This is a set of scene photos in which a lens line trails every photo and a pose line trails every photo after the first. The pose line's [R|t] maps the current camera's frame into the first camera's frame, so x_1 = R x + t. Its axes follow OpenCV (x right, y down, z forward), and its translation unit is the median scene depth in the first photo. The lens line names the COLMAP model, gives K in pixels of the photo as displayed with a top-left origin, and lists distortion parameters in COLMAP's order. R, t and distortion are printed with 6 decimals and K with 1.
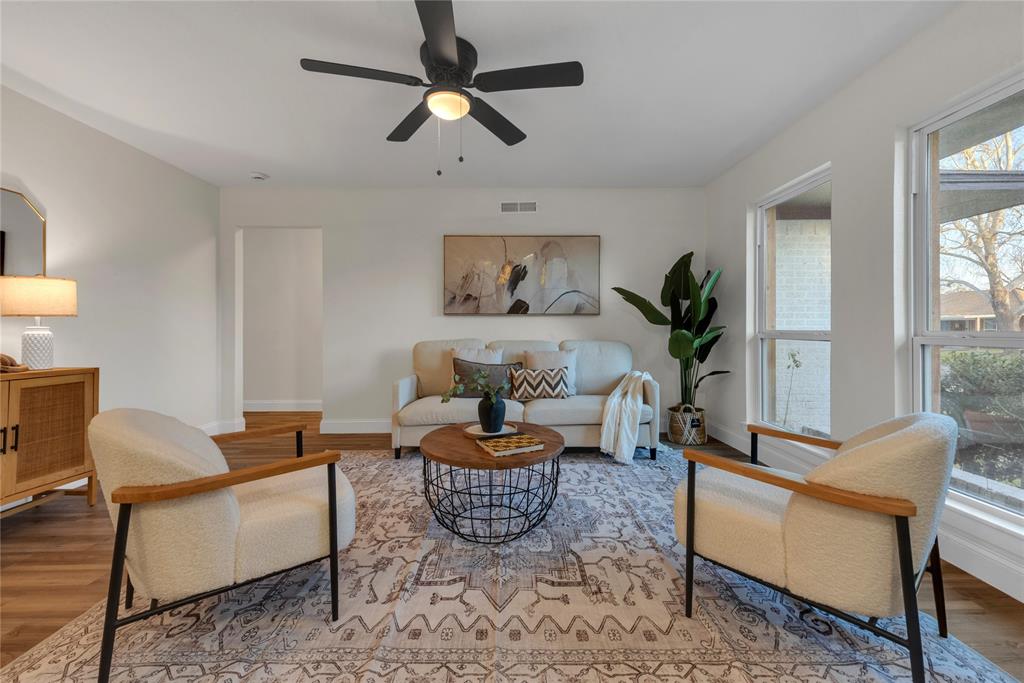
lens RADIAL K [[394.4, 0, 499.8], [0, 394.4, 330.3], [0, 0, 1]] dist [-0.000768, -0.000151]
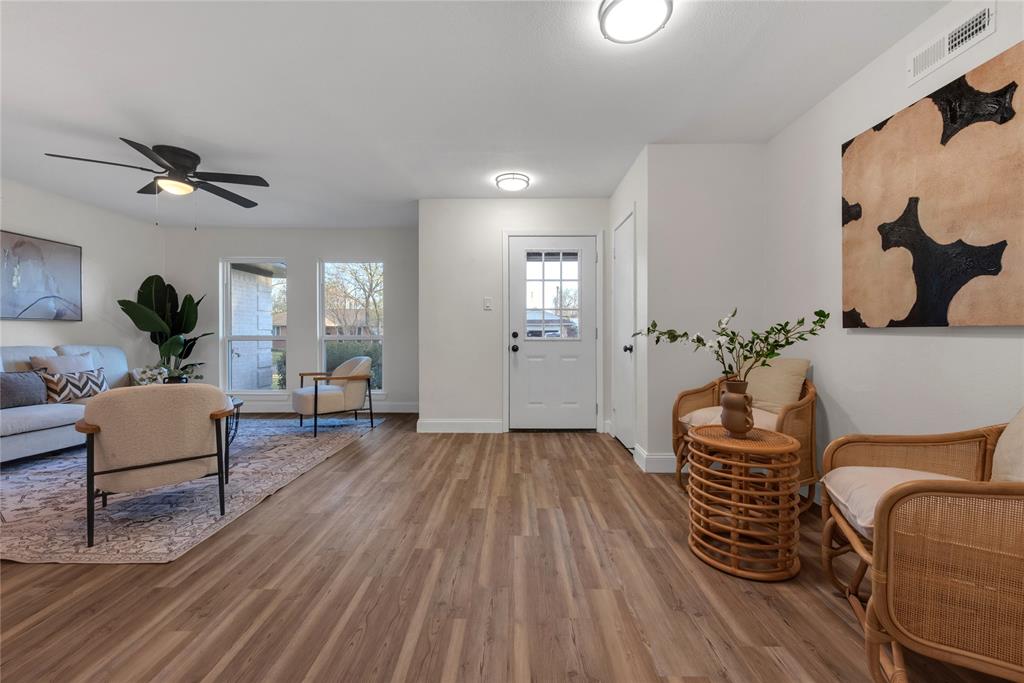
lens RADIAL K [[402.2, 0, 523.3], [0, 402.2, 339.3], [0, 0, 1]] dist [0.030438, -0.000026]
pose [[-0.031345, -0.014062, 0.999410, -1.047467], [-0.003774, 0.999896, 0.013951, -0.011714], [-0.999501, -0.003335, -0.031395, -0.184045]]
